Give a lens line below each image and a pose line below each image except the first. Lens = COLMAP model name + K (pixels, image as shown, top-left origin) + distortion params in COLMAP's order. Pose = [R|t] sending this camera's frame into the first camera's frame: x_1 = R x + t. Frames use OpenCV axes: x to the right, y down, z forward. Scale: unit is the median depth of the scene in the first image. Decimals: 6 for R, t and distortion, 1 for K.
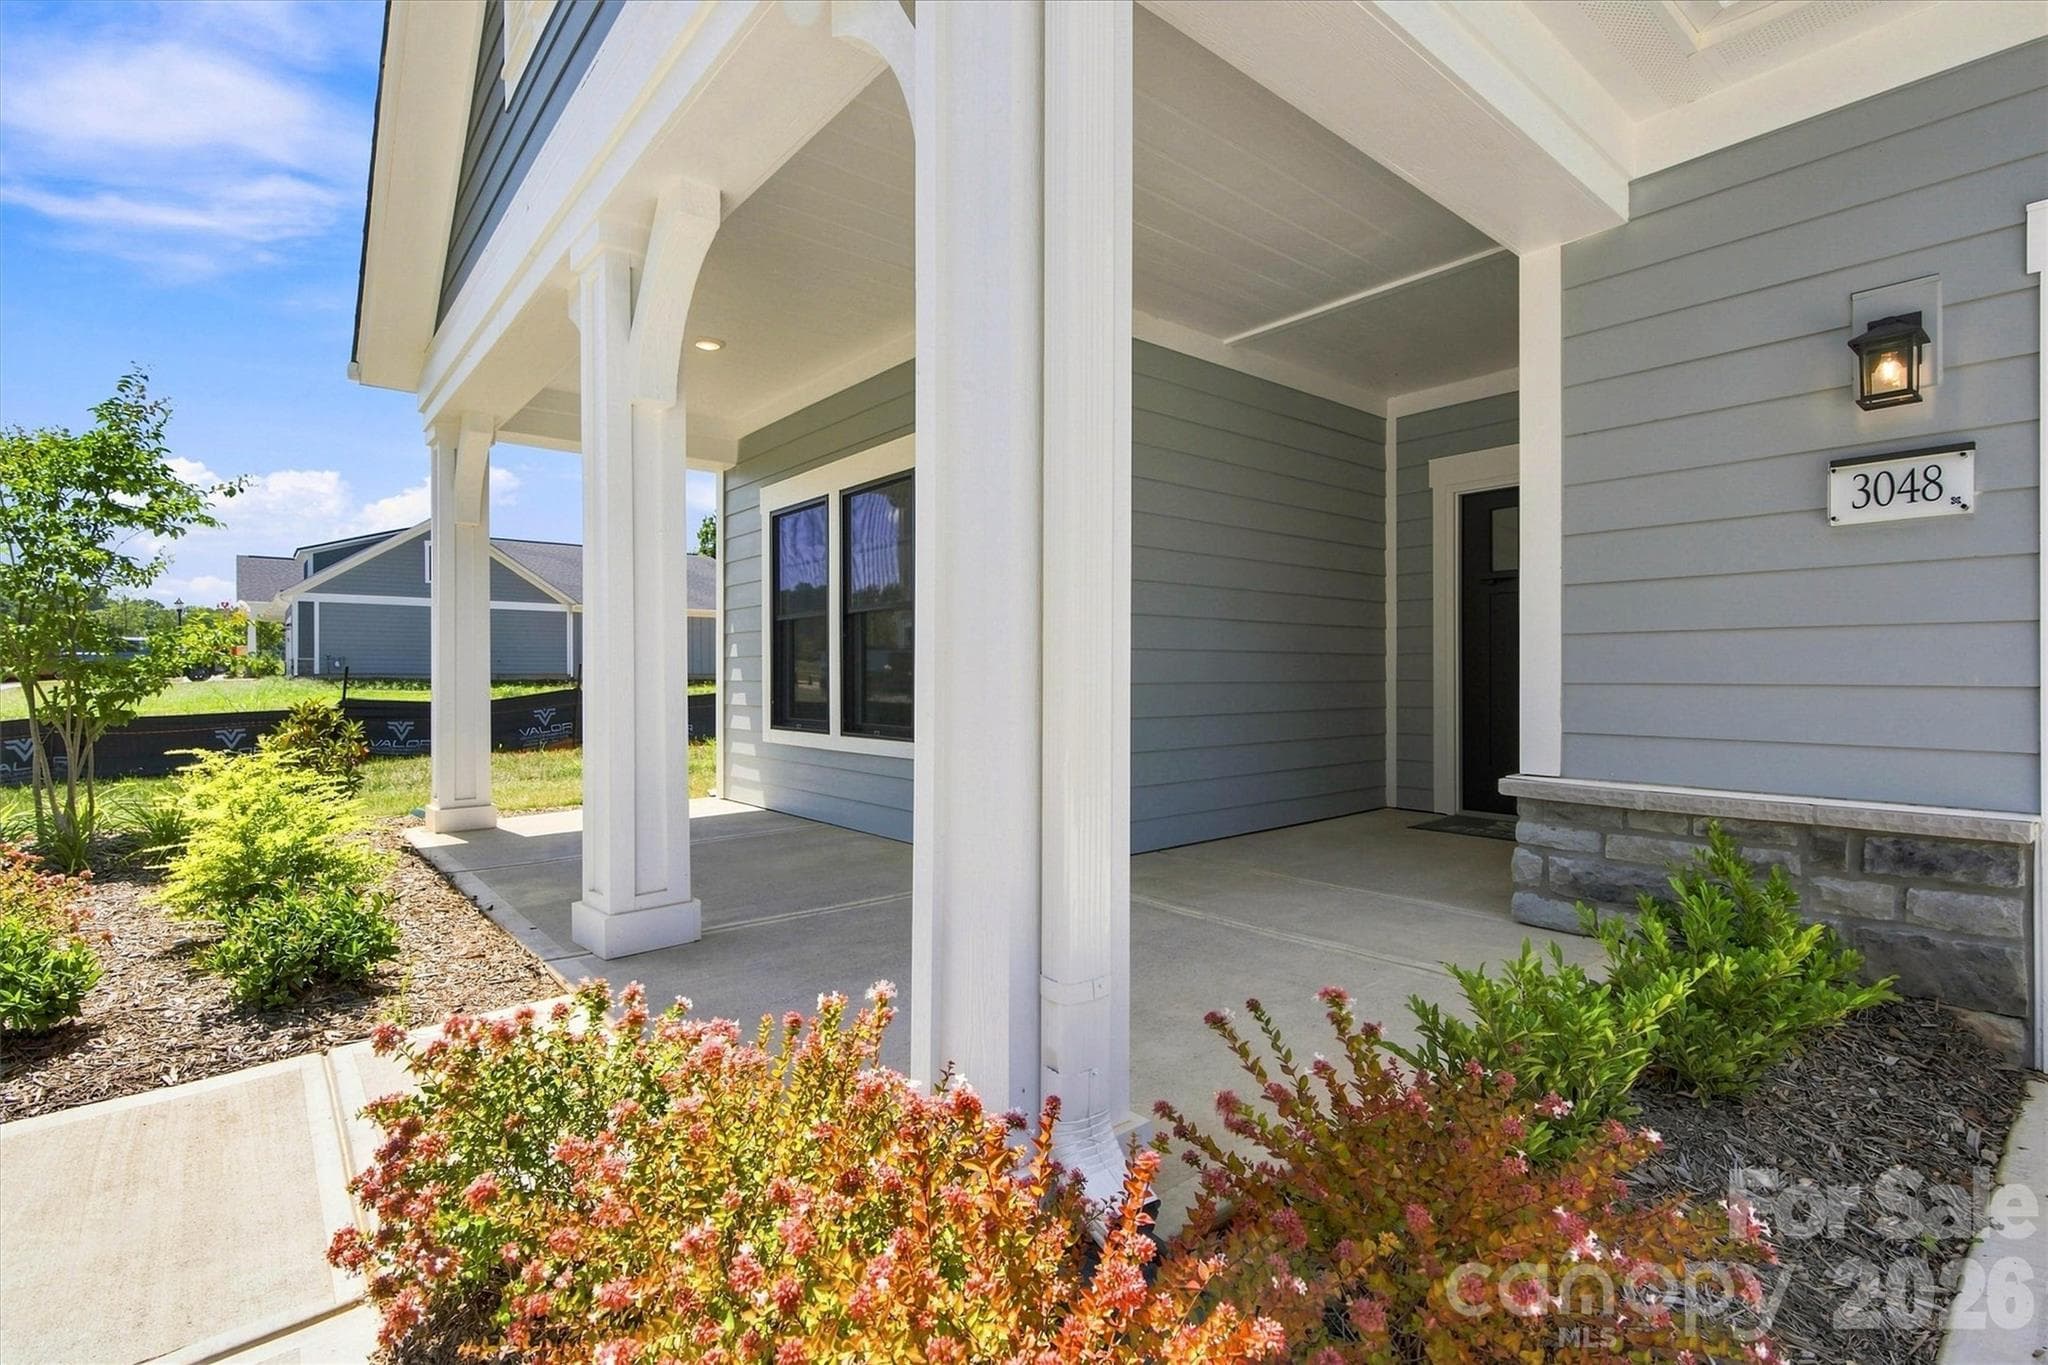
lens RADIAL K [[964.6, 0, 1020.6], [0, 964.6, 685.3], [0, 0, 1]] dist [-0.002612, -0.000407]
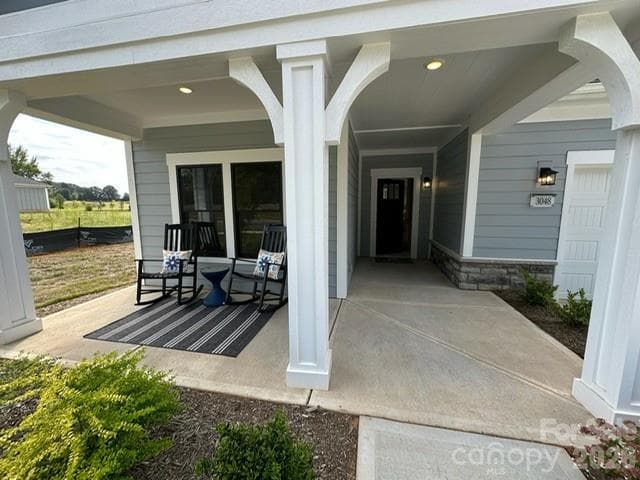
lens RADIAL K [[254.8, 0, 320.0], [0, 254.8, 240.0], [0, 0, 1]] dist [-0.001989, -0.000237]
pose [[0.772844, -0.081962, 0.629281, -0.752558], [0.009008, 0.992941, 0.118265, -0.134177], [-0.634532, -0.085732, 0.768127, 0.543965]]
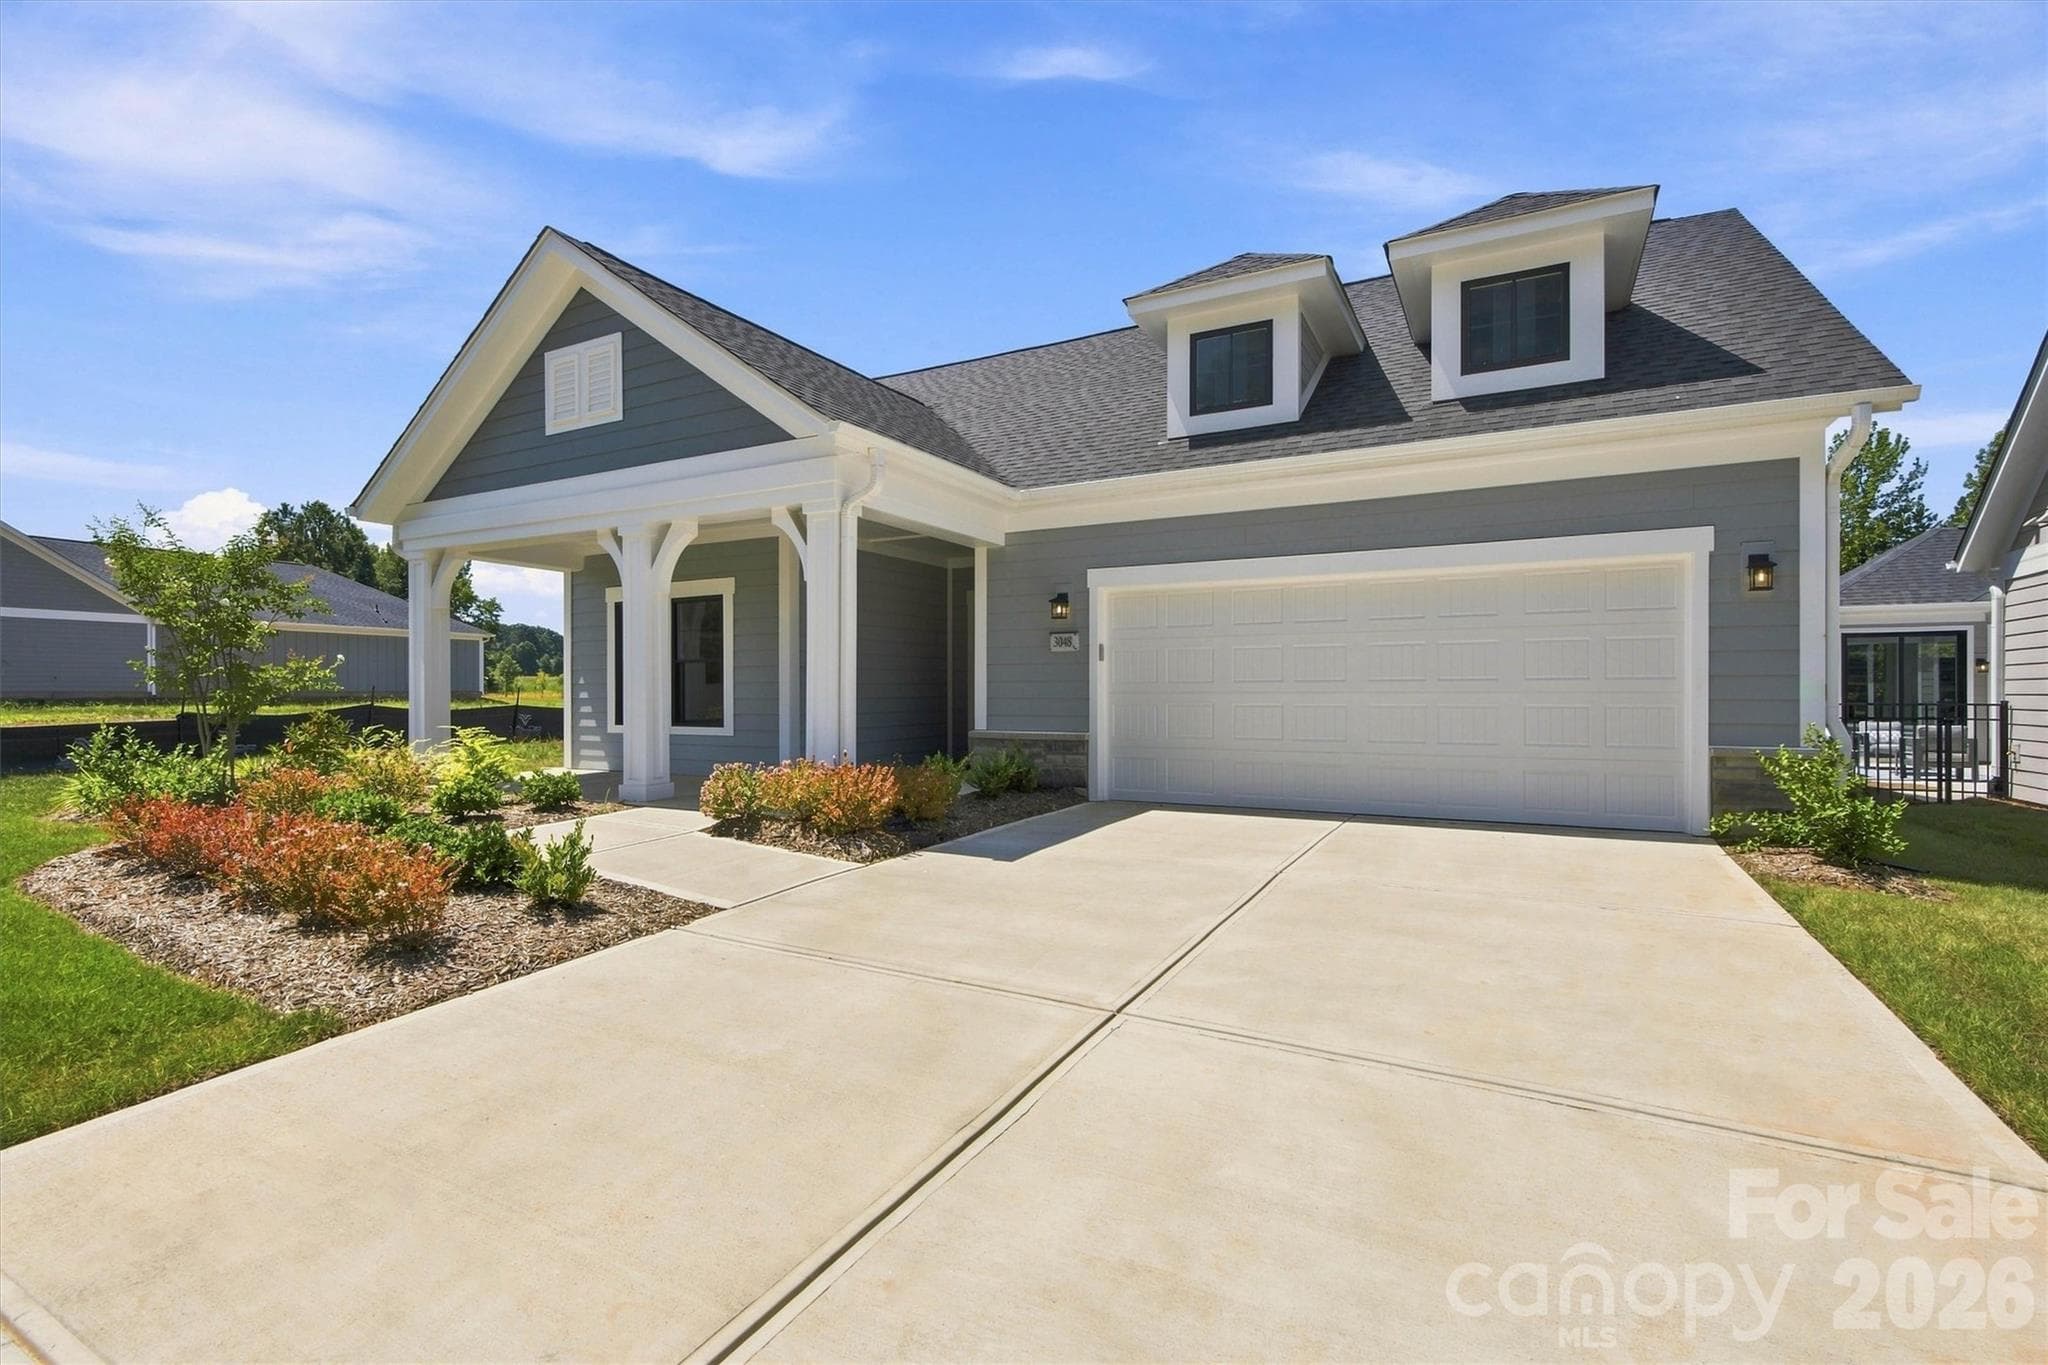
lens RADIAL K [[943.6, 0, 1018.9], [0, 943.6, 689.3], [0, 0, 1]] dist [-0.001142, -0.000136]
pose [[0.924927, 0.006497, 0.380089, -0.439528], [0.001915, 0.999762, -0.021751, 0.034537], [-0.380140, 0.020846, 0.924694, -1.695582]]
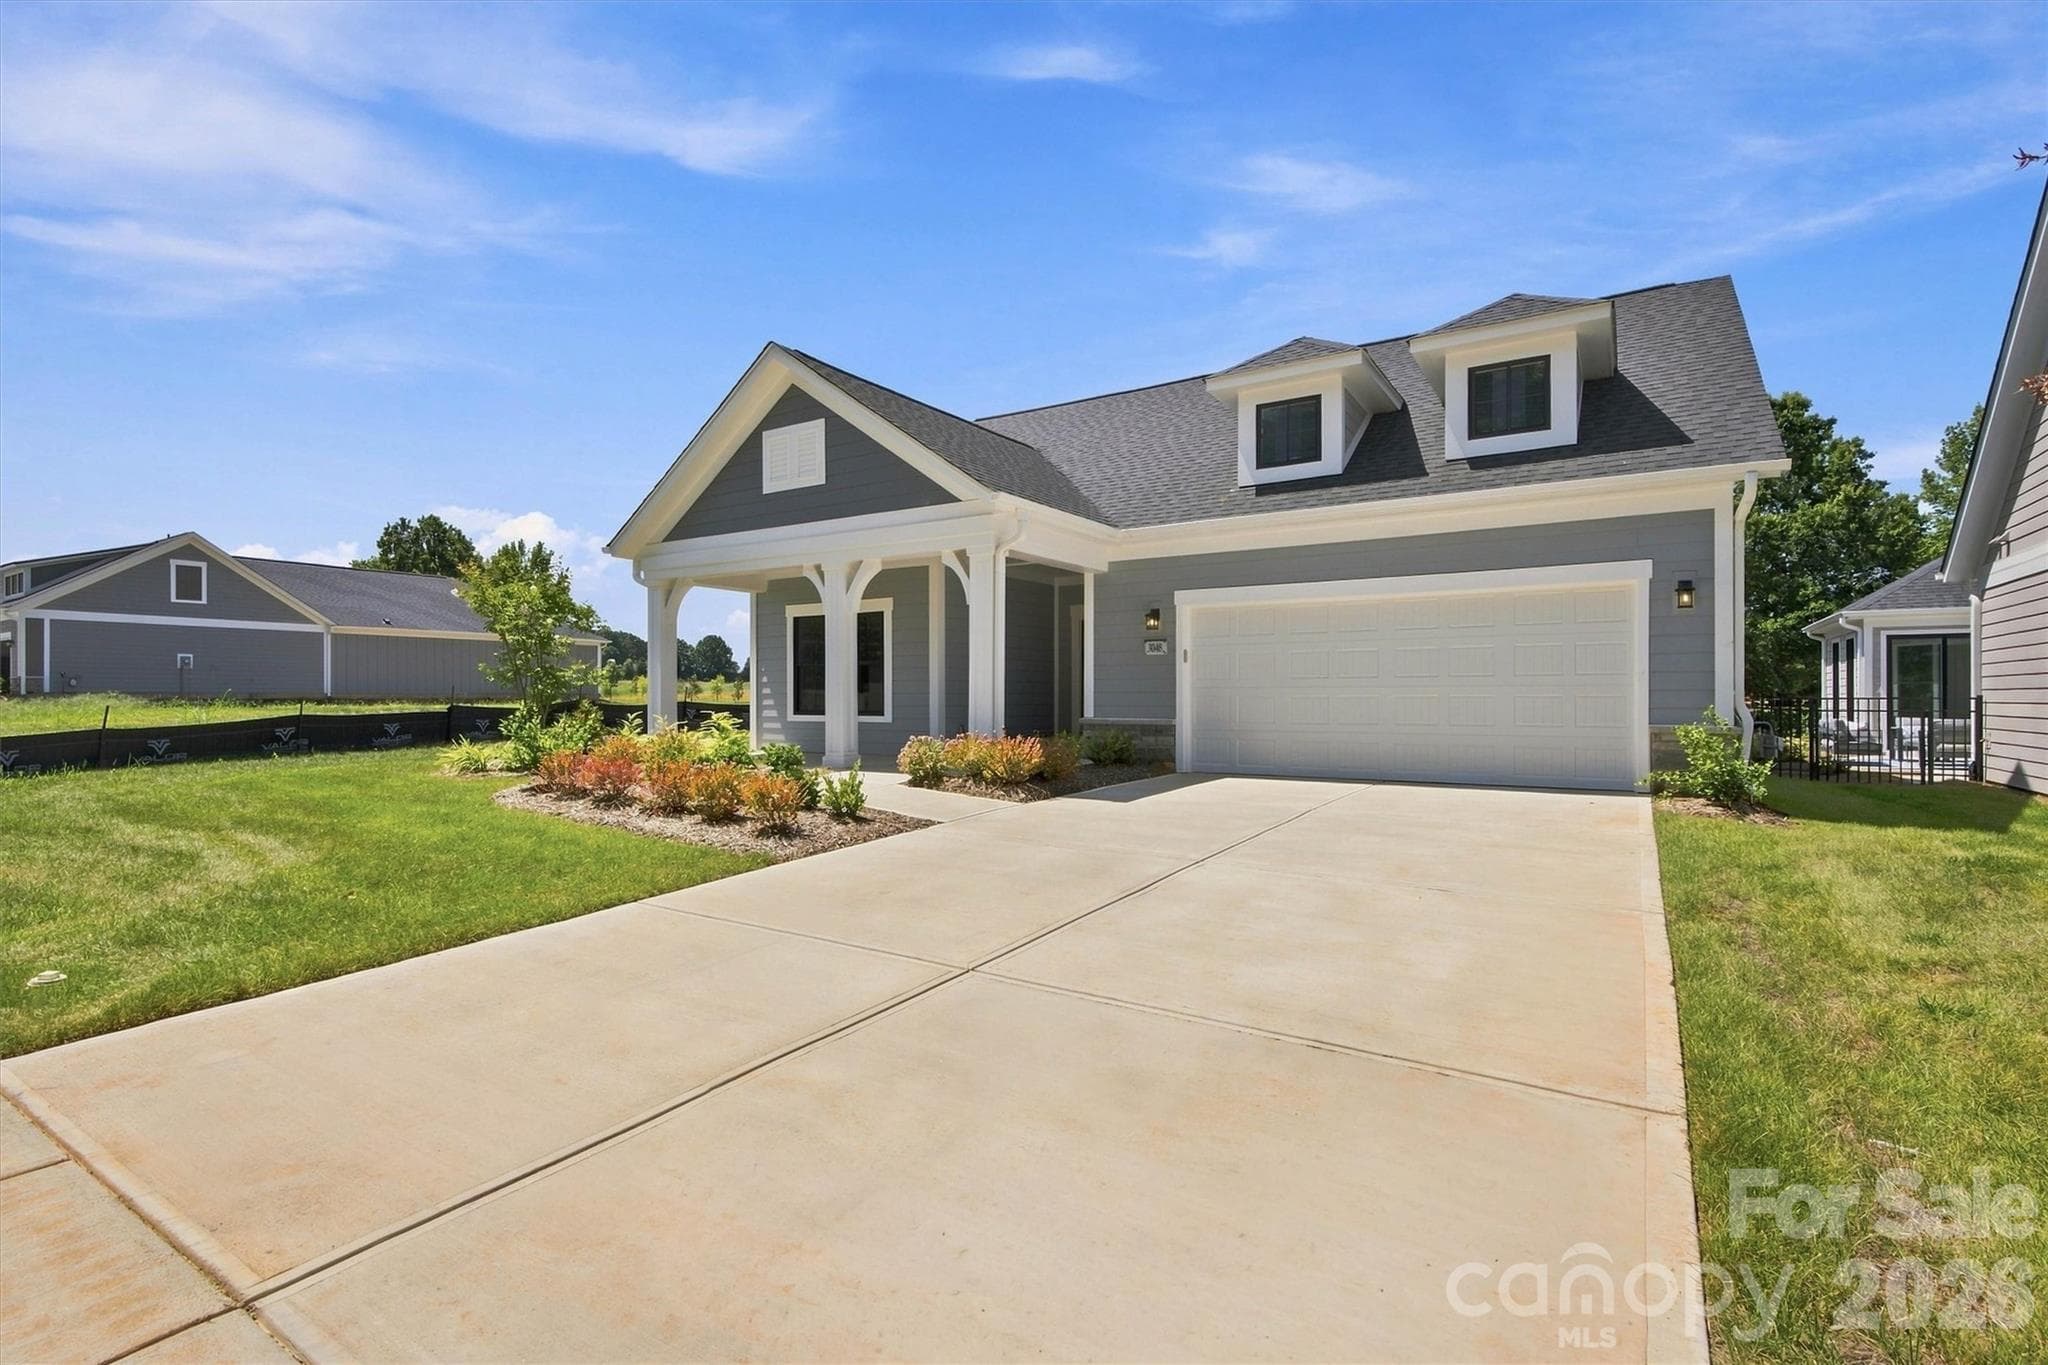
lens RADIAL K [[964.6, 0, 1020.6], [0, 964.6, 685.3], [0, 0, 1]] dist [-0.002612, -0.000407]
pose [[0.950964, 0.008576, 0.309183, -0.856101], [0.000702, 0.999553, -0.029882, 0.083373], [-0.309301, 0.028634, 0.950533, -2.446919]]
